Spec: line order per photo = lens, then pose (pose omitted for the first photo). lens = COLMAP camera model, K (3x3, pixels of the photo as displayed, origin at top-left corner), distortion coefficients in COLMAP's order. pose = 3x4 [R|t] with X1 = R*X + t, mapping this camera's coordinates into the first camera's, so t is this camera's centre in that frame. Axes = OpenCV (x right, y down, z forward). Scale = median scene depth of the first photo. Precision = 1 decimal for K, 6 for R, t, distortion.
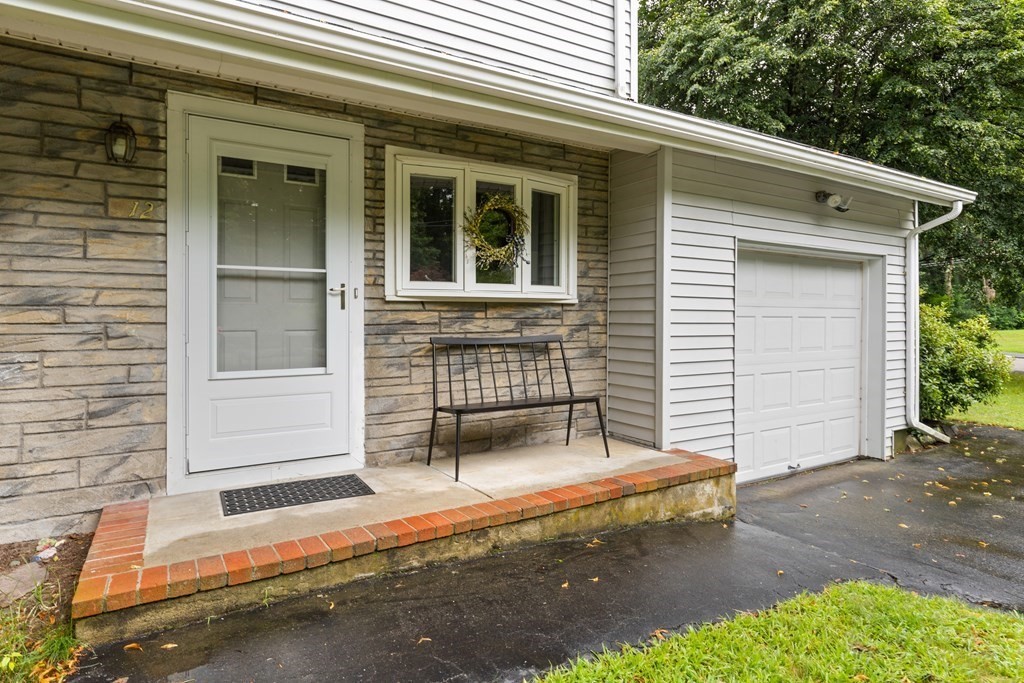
lens RADIAL K [[585.3, 0, 510.9], [0, 585.3, 310.0], [0, 0, 1]] dist [-0.000567, 0.000040]
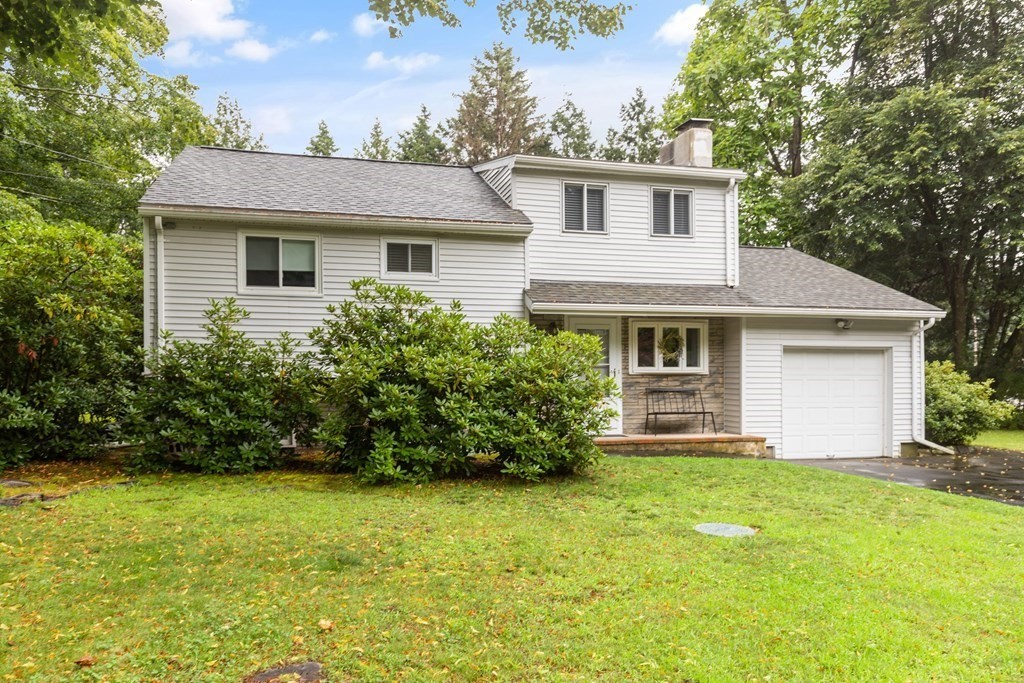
lens RADIAL K [[739.6, 0, 499.1], [0, 739.6, 362.1], [0, 0, 1]] dist [0.002043, -0.000489]
pose [[0.952627, -0.005328, -0.304094, 0.245590], [0.003723, 0.999976, -0.005858, -0.052016], [0.304117, 0.004448, 0.952624, -2.348381]]
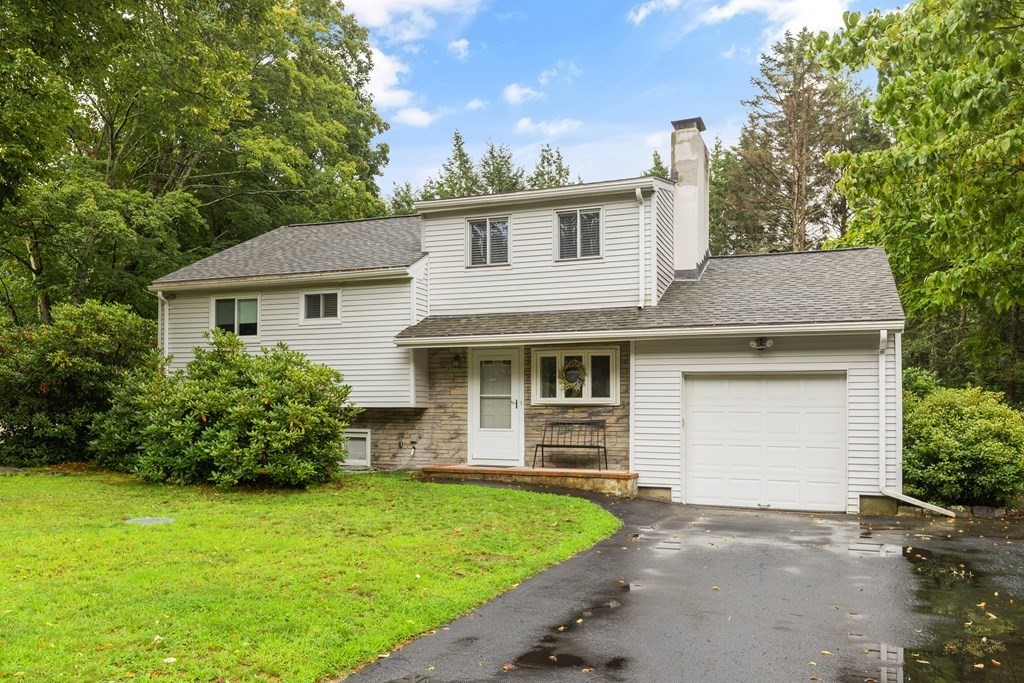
lens RADIAL K [[805.4, 0, 511.0], [0, 805.4, 378.6], [0, 0, 1]] dist [0.007312, 0.002243]
pose [[0.599413, -0.031880, -0.799804, 2.526309], [0.002774, 0.999283, -0.037752, 0.000846], [0.800435, 0.020410, 0.599072, -1.219113]]
